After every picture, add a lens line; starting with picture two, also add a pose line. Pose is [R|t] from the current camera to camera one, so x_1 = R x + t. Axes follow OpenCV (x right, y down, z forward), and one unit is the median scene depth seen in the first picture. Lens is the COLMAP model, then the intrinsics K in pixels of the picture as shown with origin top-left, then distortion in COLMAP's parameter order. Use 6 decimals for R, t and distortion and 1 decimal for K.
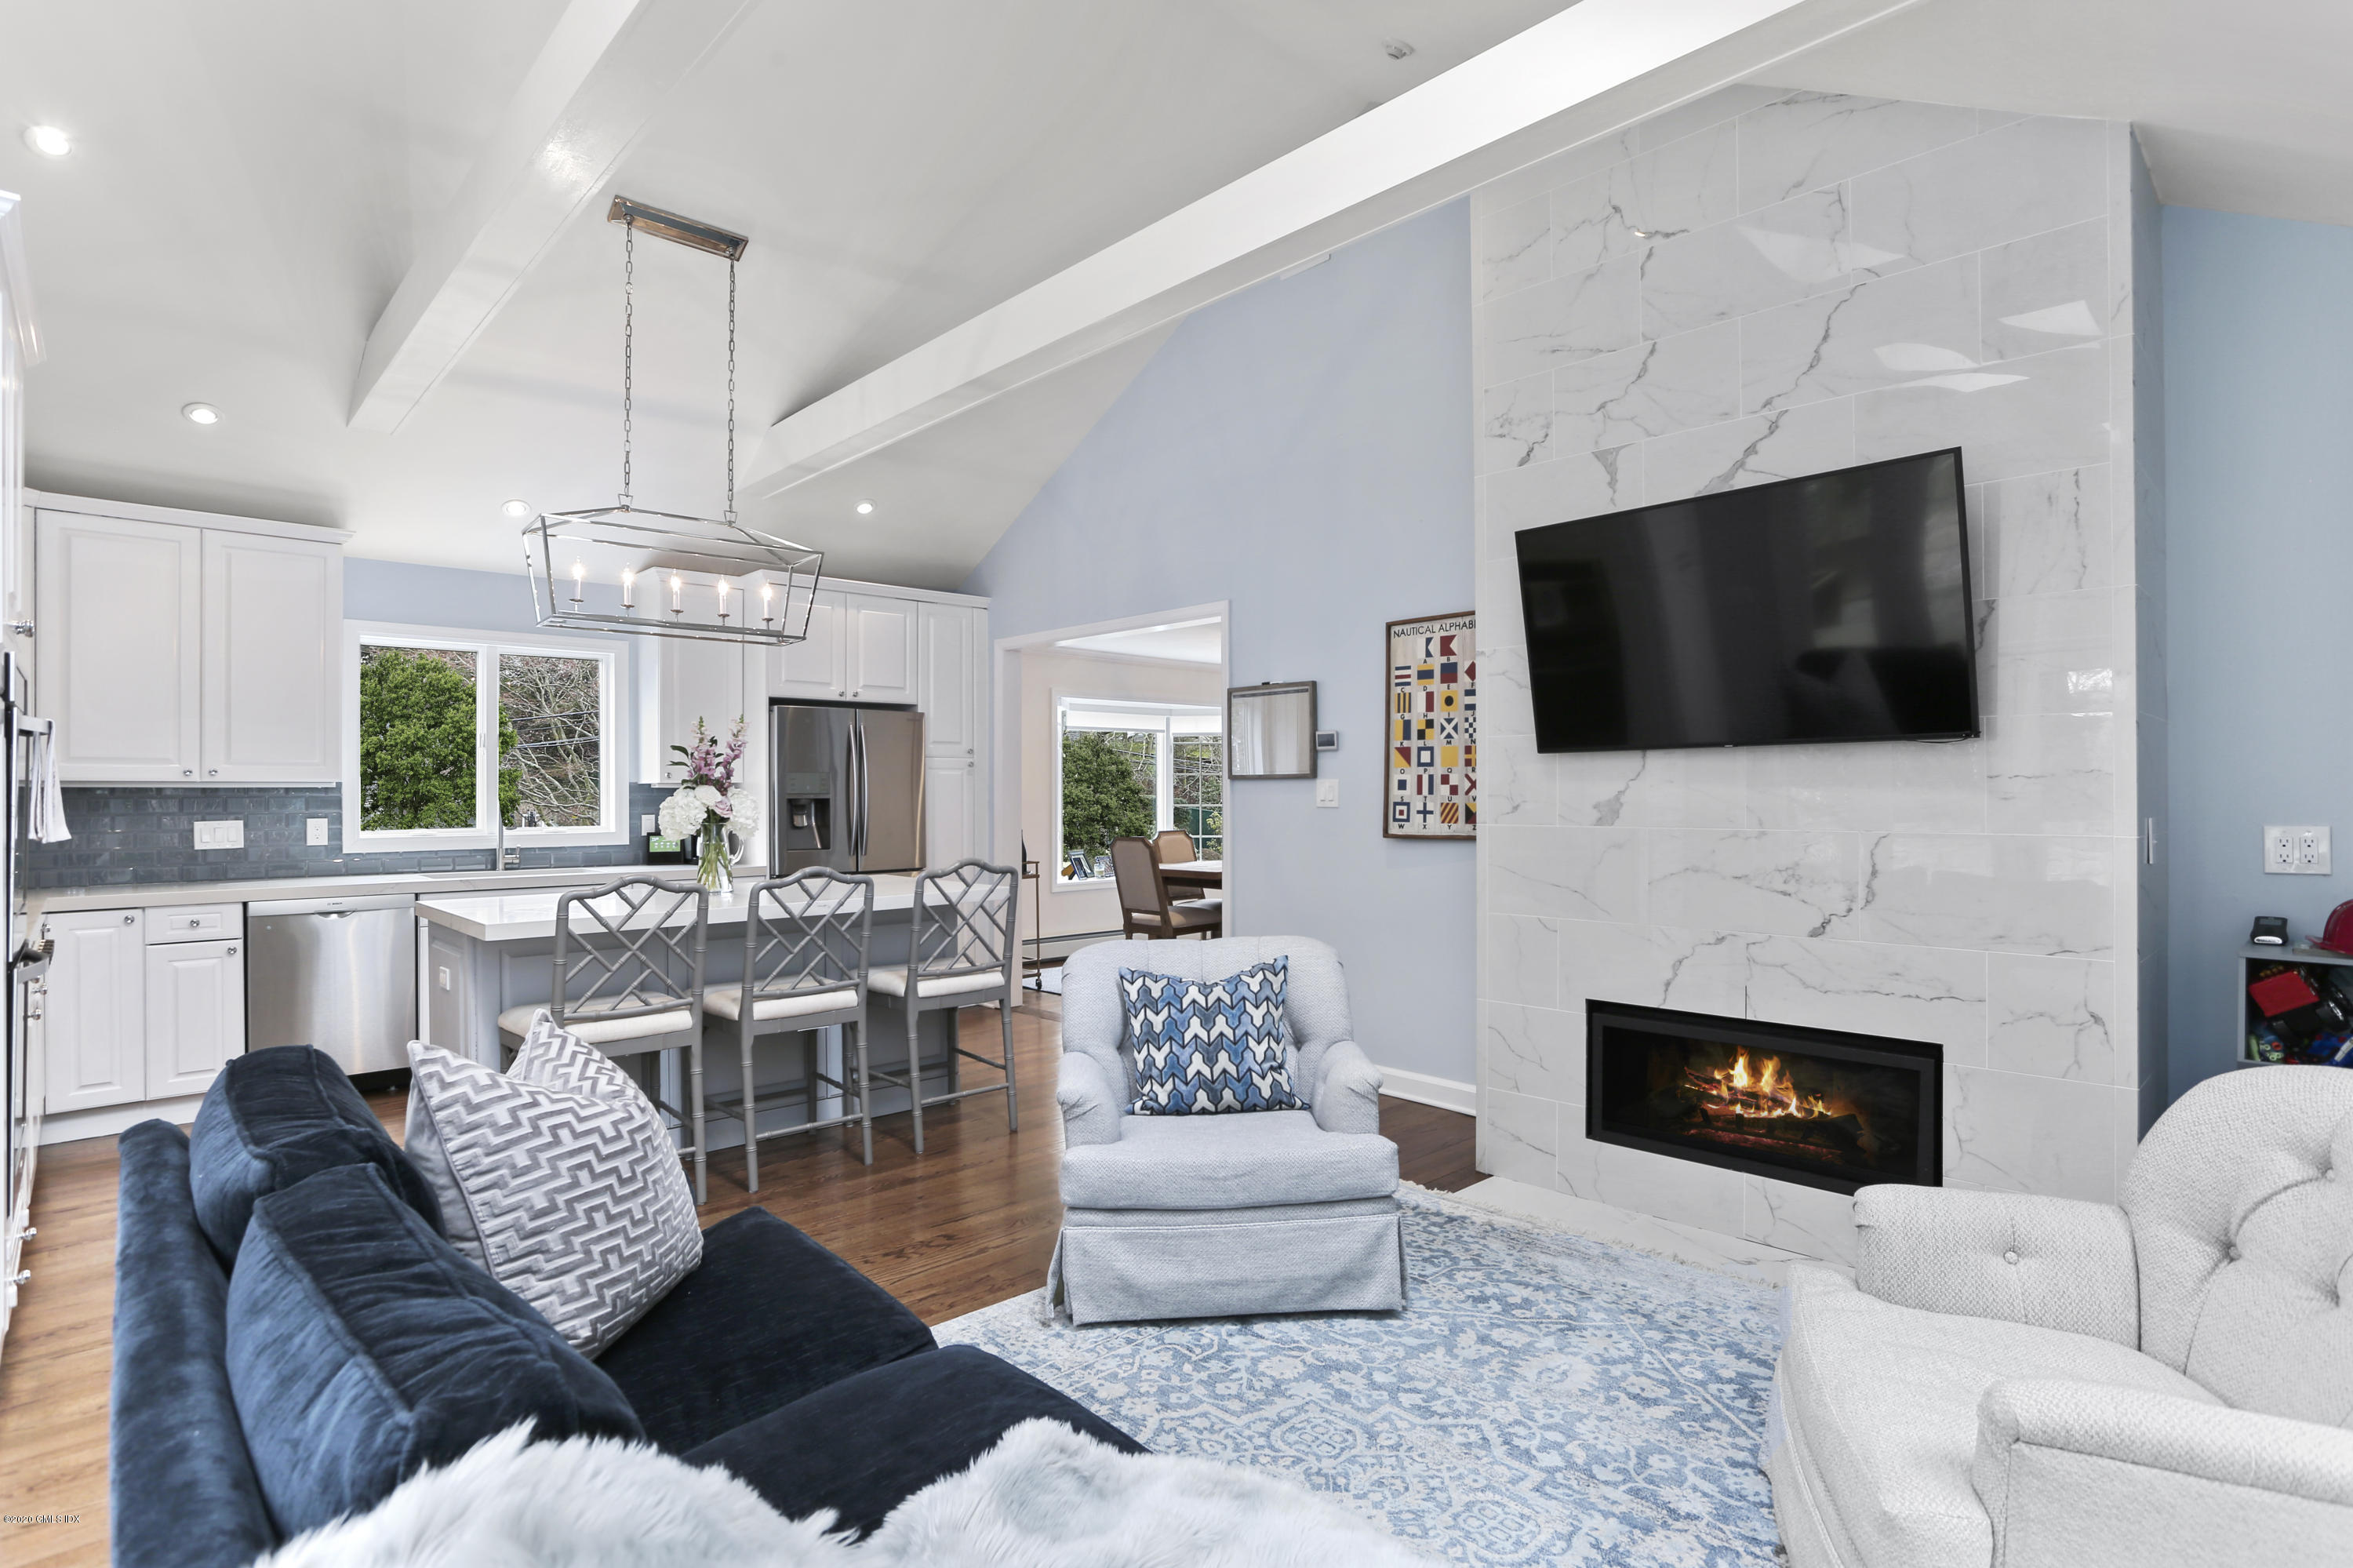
lens RADIAL K [[1173.1, 0, 1192.5], [0, 1173.1, 787.9], [0, 0, 1]] dist [-0.047879, 0.025998]
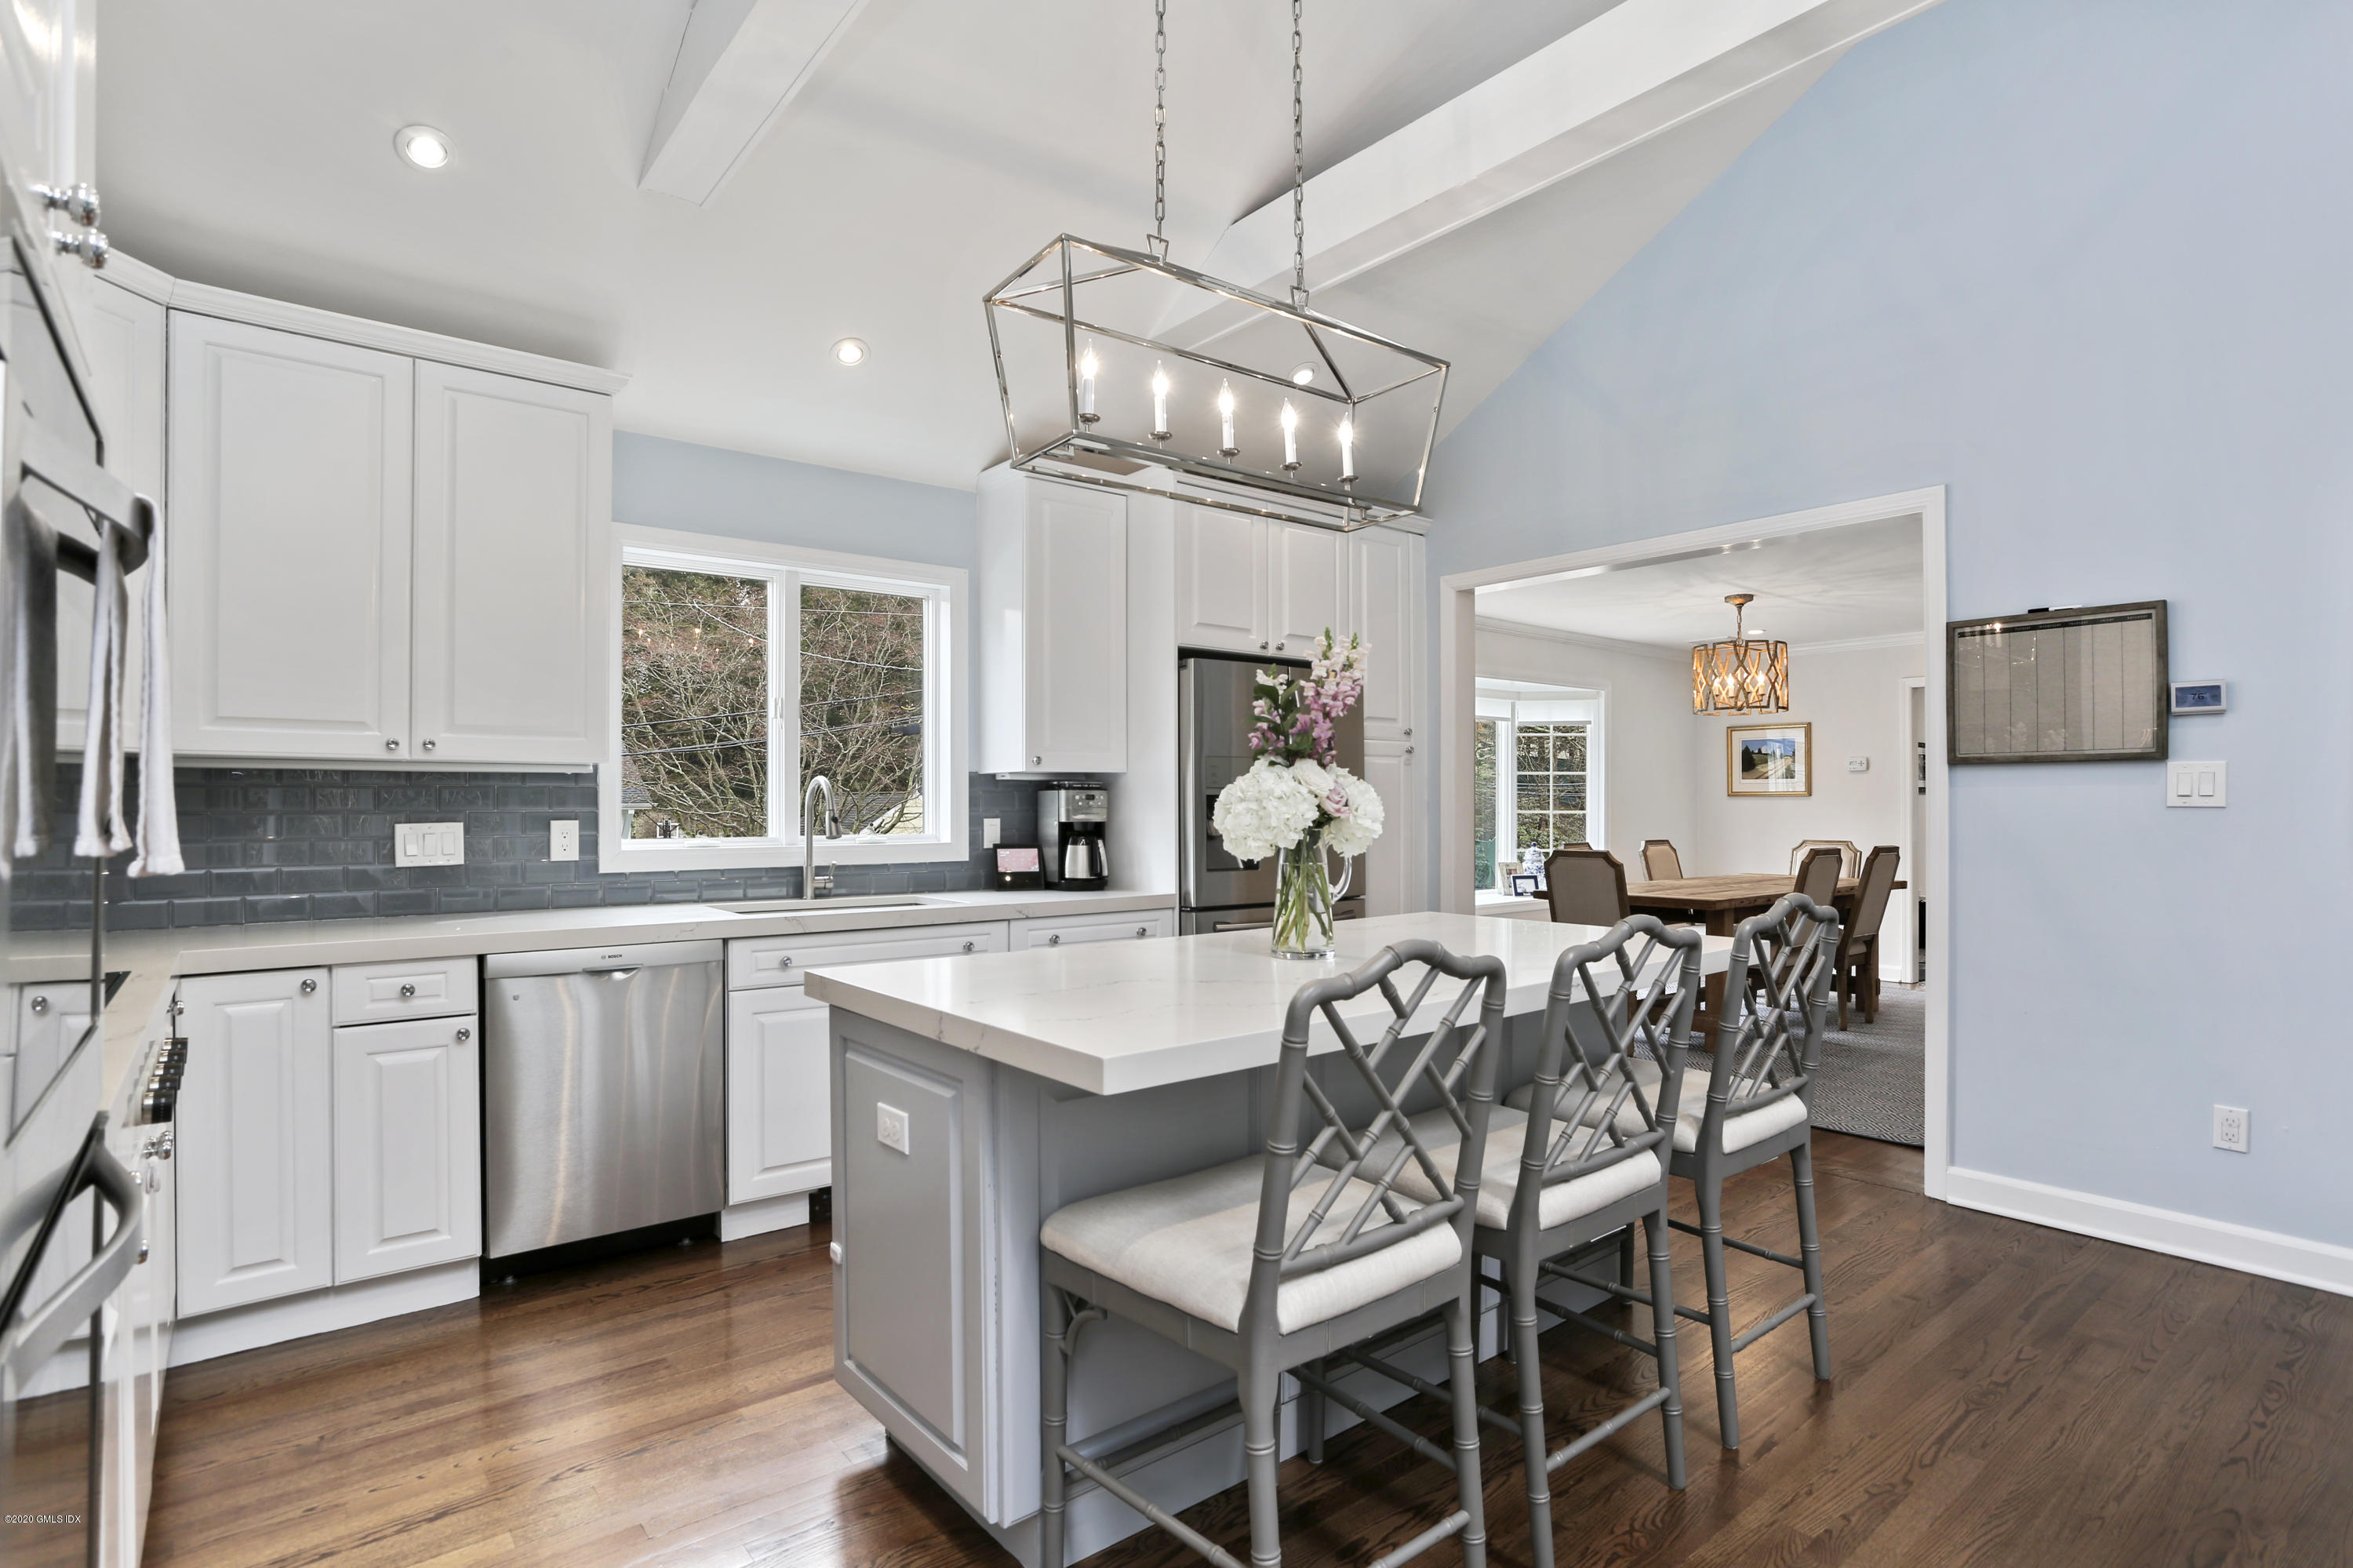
lens RADIAL K [[1203.2, 0, 1205.4], [0, 1203.2, 793.3], [0, 0, 1]] dist [-0.026126, 0.013528]
pose [[0.996522, 0.002169, -0.083302, -0.330736], [-0.002615, 0.999983, -0.005241, 0.013390], [0.083289, 0.005441, 0.996511, 0.339546]]
